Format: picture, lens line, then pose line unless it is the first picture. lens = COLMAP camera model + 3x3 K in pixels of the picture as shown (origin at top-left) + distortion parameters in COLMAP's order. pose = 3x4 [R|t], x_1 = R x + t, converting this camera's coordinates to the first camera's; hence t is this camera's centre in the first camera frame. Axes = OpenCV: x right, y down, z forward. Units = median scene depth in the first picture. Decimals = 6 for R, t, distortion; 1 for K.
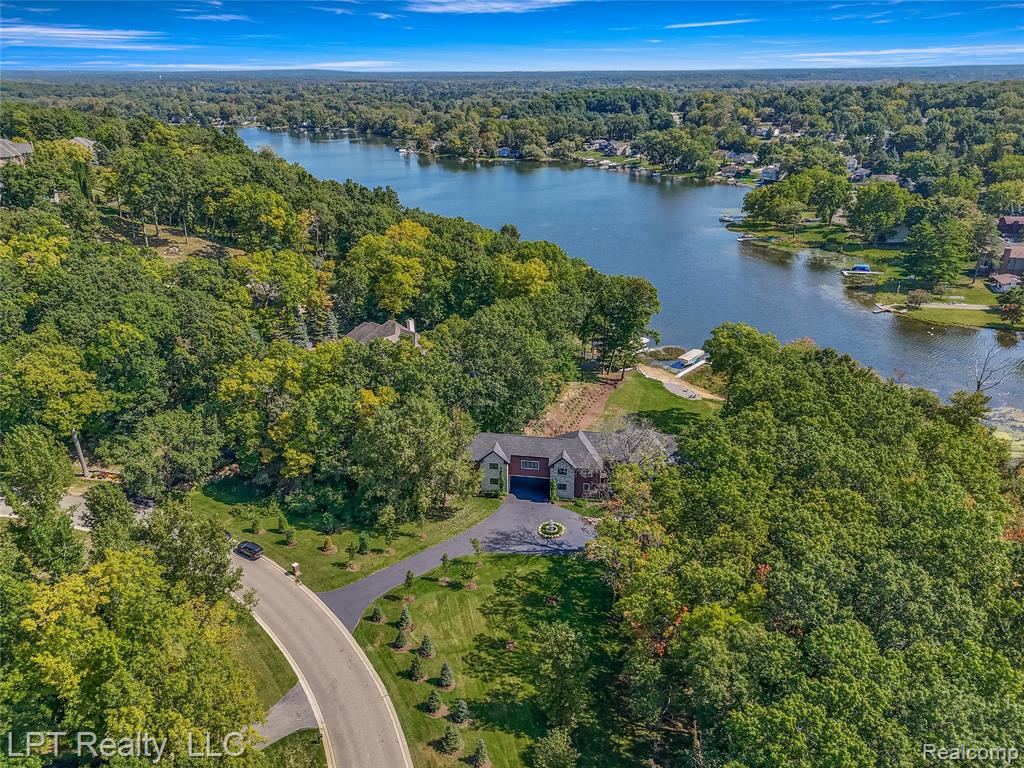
lens RADIAL K [[769.1, 0, 512.0], [0, 769.1, 384.0], [0, 0, 1]] dist [0.048640, -0.002286]
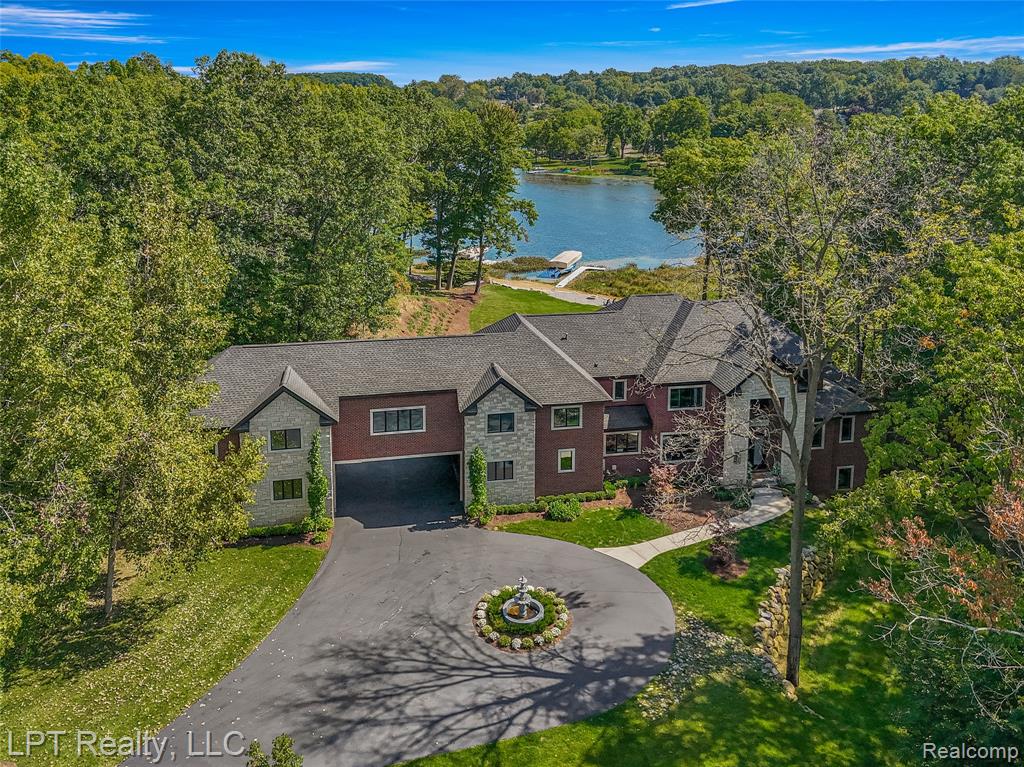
lens RADIAL K [[788.9, 0, 507.4], [0, 788.9, 263.9], [0, 0, 1]] dist [0.082338, -0.076781]
pose [[0.938453, -0.063418, 0.339536, -0.044662], [0.125865, 0.978200, -0.165174, 0.102539], [-0.321660, 0.197743, 0.925977, 0.657081]]
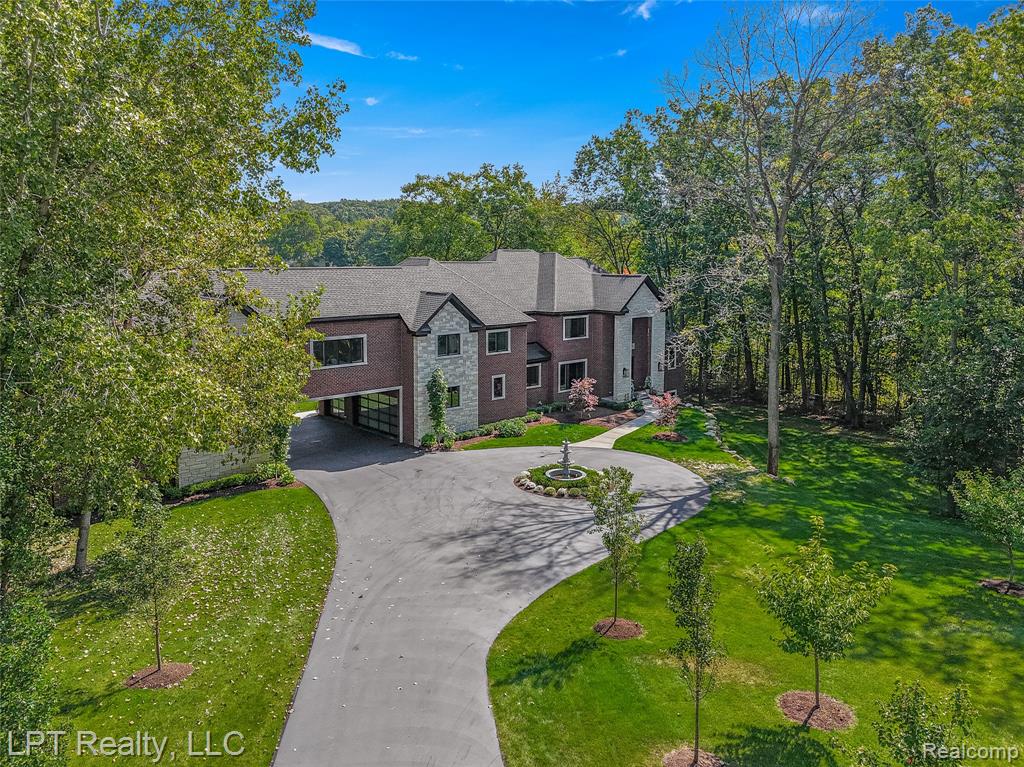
lens RADIAL K [[769.1, 0, 512.0], [0, 769.1, 383.5], [0, 0, 1]] dist [0.048640, -0.002286]
pose [[0.618672, -0.125997, 0.775480, -0.167753], [0.294978, 0.952095, -0.080639, 0.161671], [-0.728171, 0.278638, 0.626201, 0.776295]]
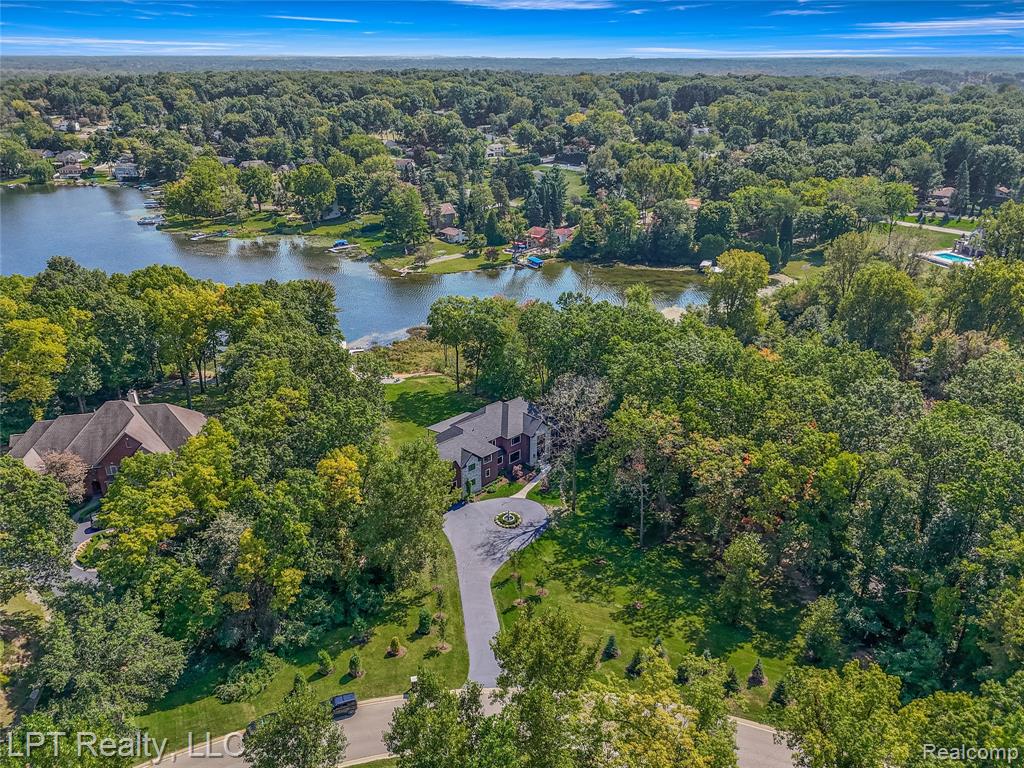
lens RADIAL K [[769.1, 0, 512.0], [0, 769.1, 384.0], [0, 0, 1]] dist [0.048640, -0.002286]
pose [[0.592387, -0.309241, 0.743940, -0.599212], [0.301557, 0.941385, 0.151190, -0.118993], [-0.747088, 0.134778, 0.650918, 0.301616]]
